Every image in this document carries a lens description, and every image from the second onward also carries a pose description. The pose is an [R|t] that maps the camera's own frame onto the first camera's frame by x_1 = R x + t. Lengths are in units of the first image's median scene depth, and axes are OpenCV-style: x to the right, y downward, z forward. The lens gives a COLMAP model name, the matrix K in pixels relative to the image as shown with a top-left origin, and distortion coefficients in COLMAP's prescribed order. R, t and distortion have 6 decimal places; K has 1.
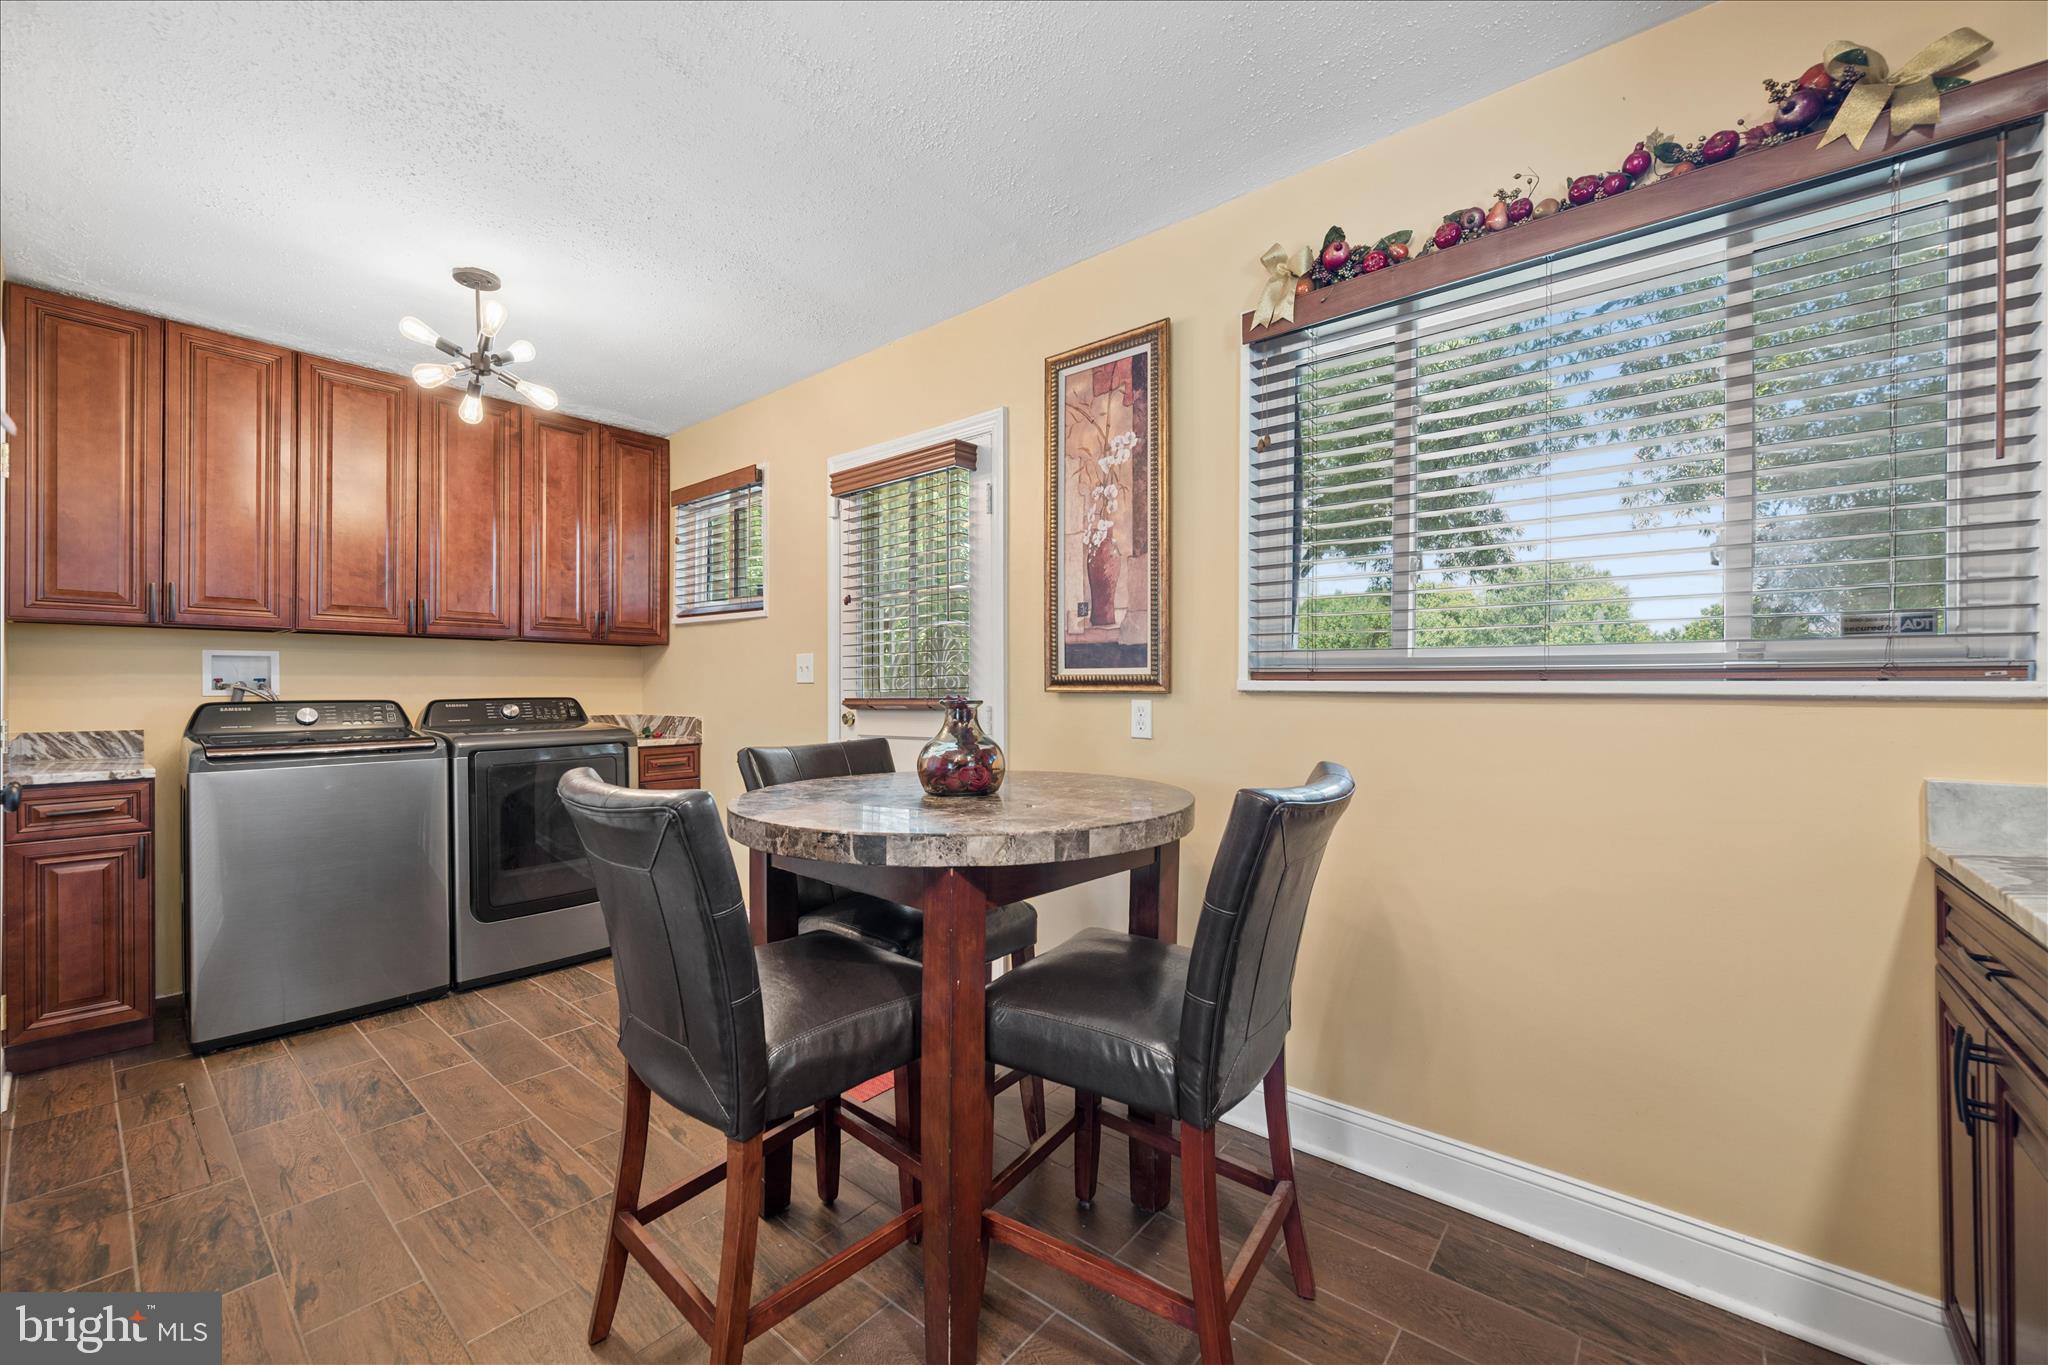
lens RADIAL K [[806.7, 0, 1019.7], [0, 806.7, 689.3], [0, 0, 1]] dist [-0.001130, 0.000057]
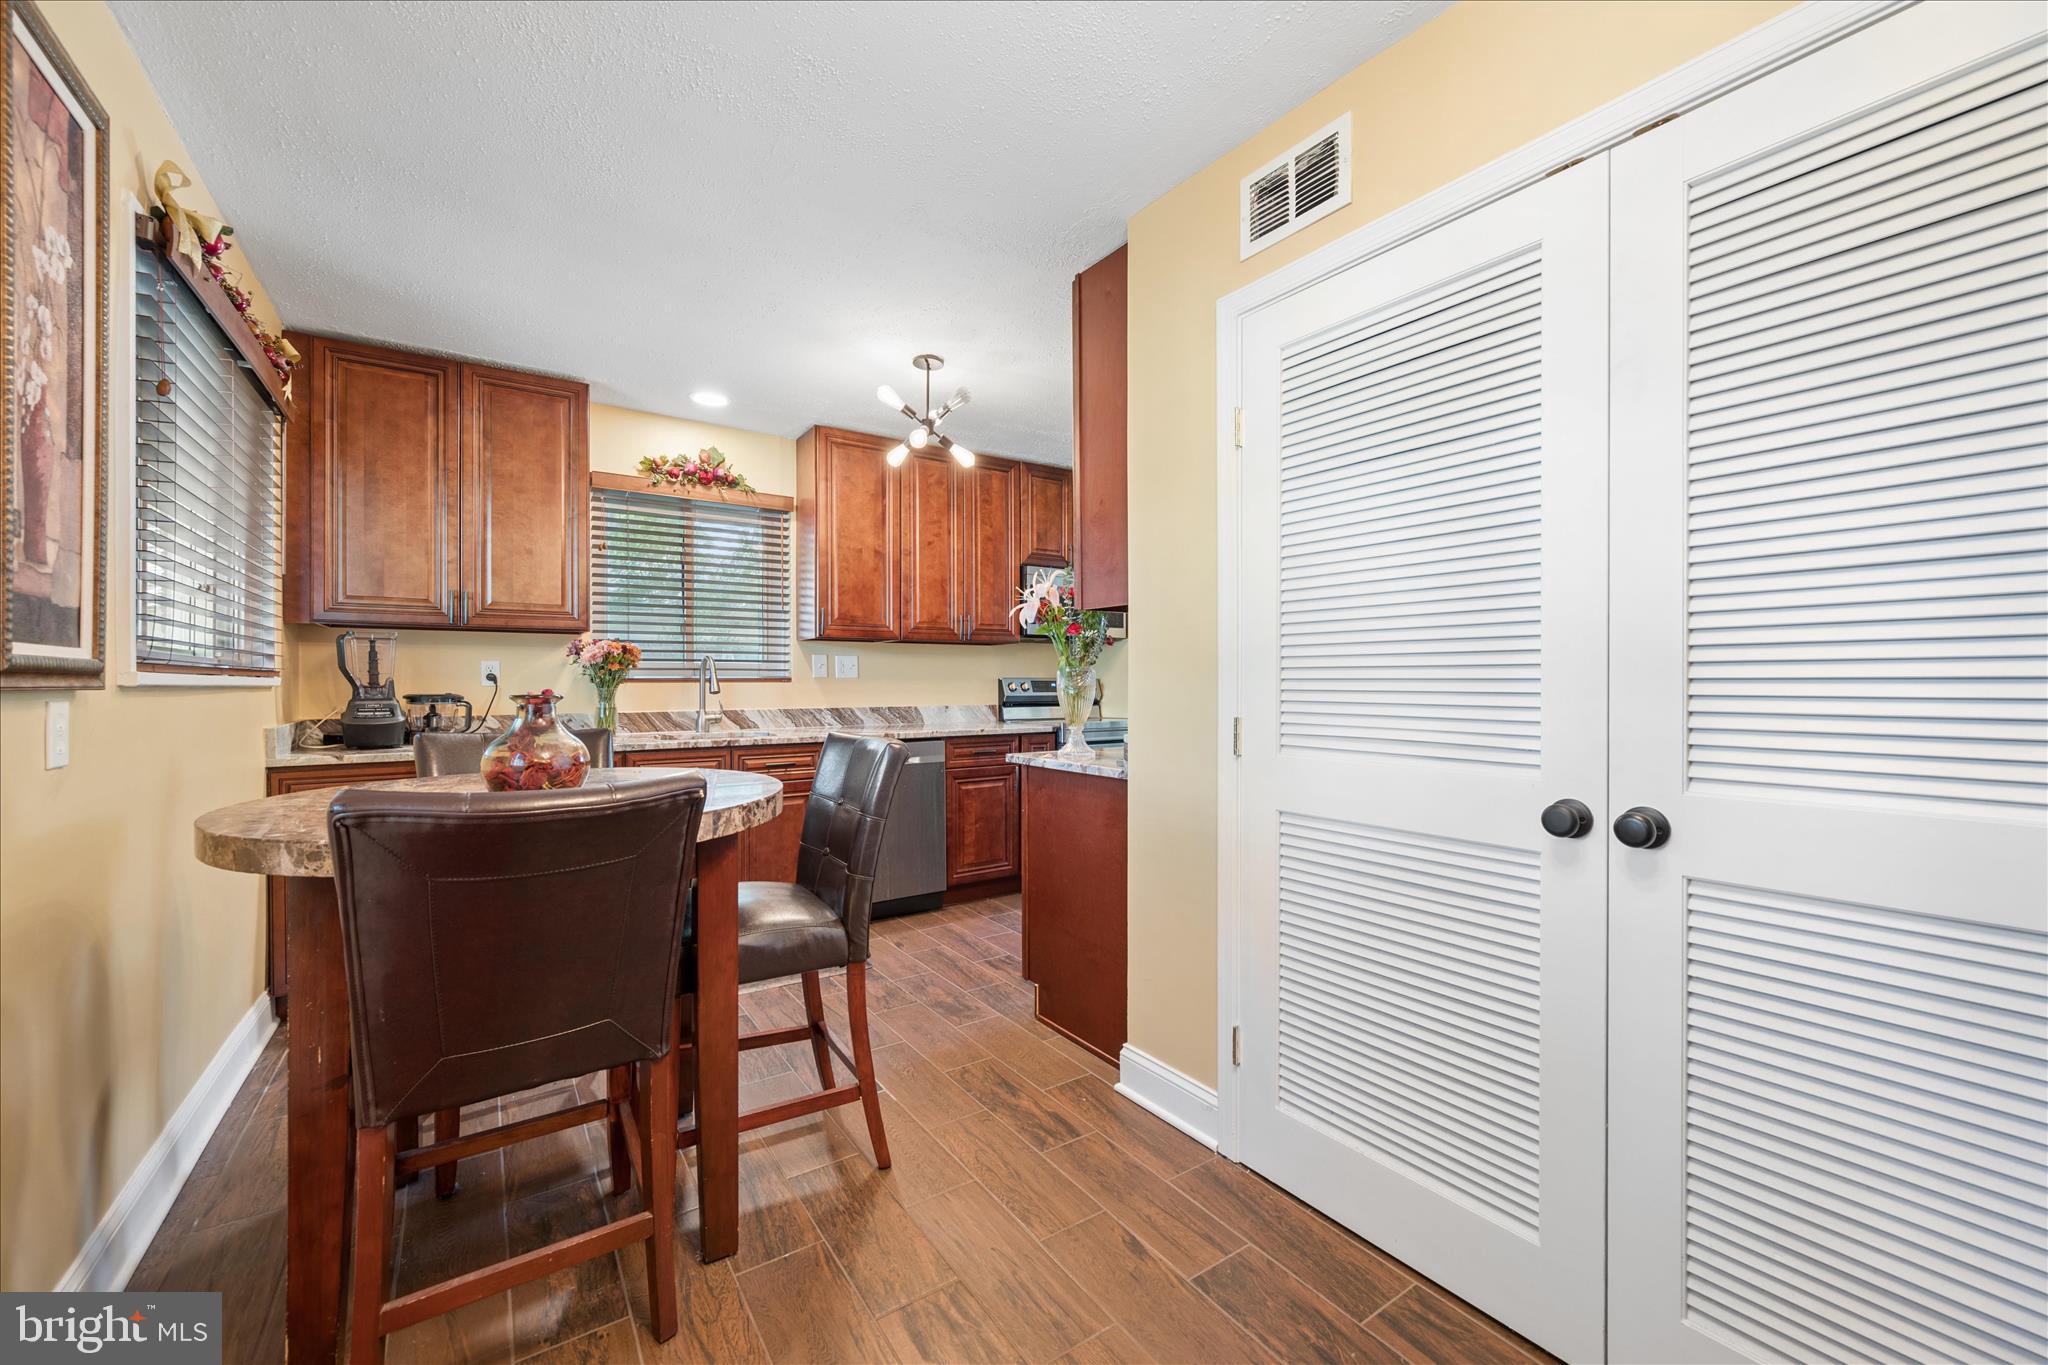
lens RADIAL K [[806.7, 0, 1019.7], [0, 806.7, 689.3], [0, 0, 1]] dist [-0.001130, 0.000057]
pose [[-0.960694, -0.001145, 0.277609, -0.558603], [0.002347, 0.999922, 0.012245, -0.000942], [-0.277601, 0.012415, -0.960616, 1.112475]]
